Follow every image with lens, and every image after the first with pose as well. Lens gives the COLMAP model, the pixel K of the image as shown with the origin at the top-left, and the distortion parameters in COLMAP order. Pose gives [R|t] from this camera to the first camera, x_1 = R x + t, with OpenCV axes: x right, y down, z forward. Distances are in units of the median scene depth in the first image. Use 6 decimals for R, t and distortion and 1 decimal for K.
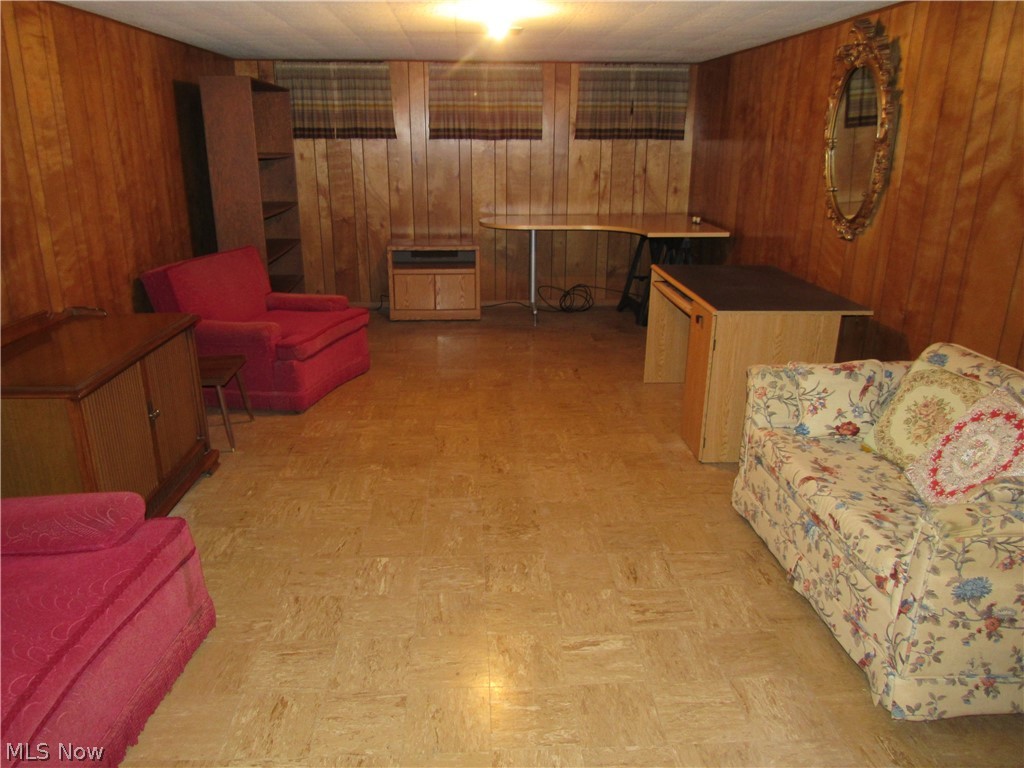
lens RADIAL K [[730.5, 0, 511.0], [0, 730.5, 385.5], [0, 0, 1]] dist [-0.003330, -0.001727]
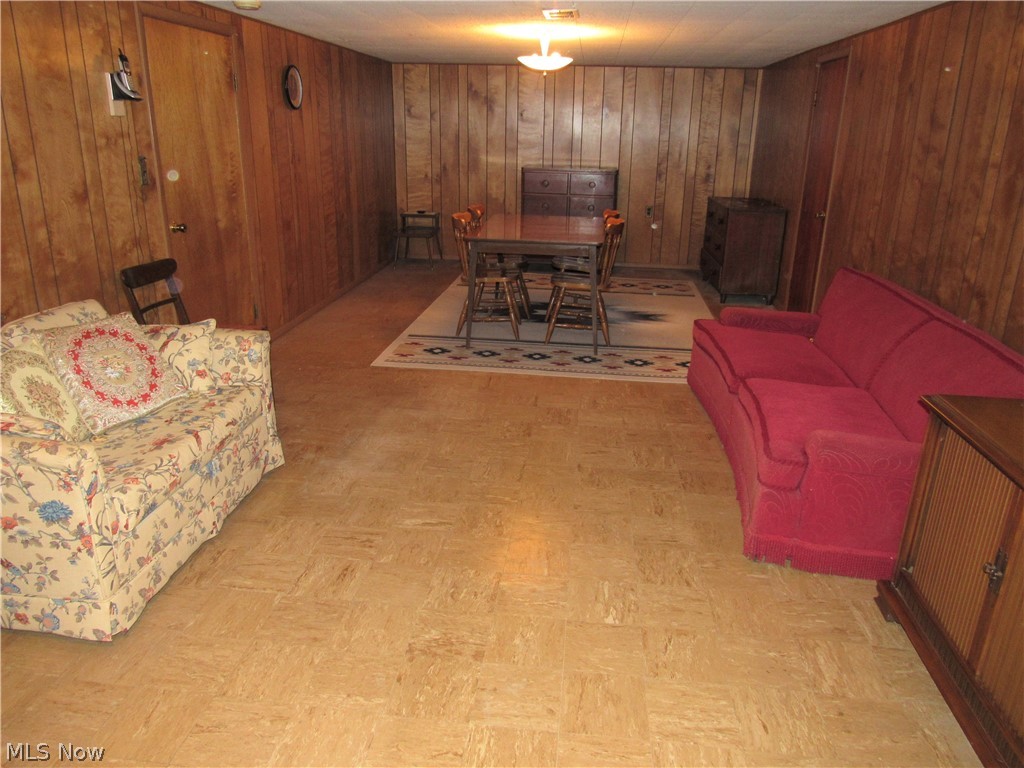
lens RADIAL K [[730.5, 0, 511.1], [0, 730.5, 378.4], [0, 0, 1]] dist [-0.003330, -0.001727]
pose [[-0.985098, -0.084293, 0.149923, -0.178576], [0.025711, 0.789708, 0.612944, -0.553056], [-0.170062, 0.607664, -0.775772, 1.643314]]
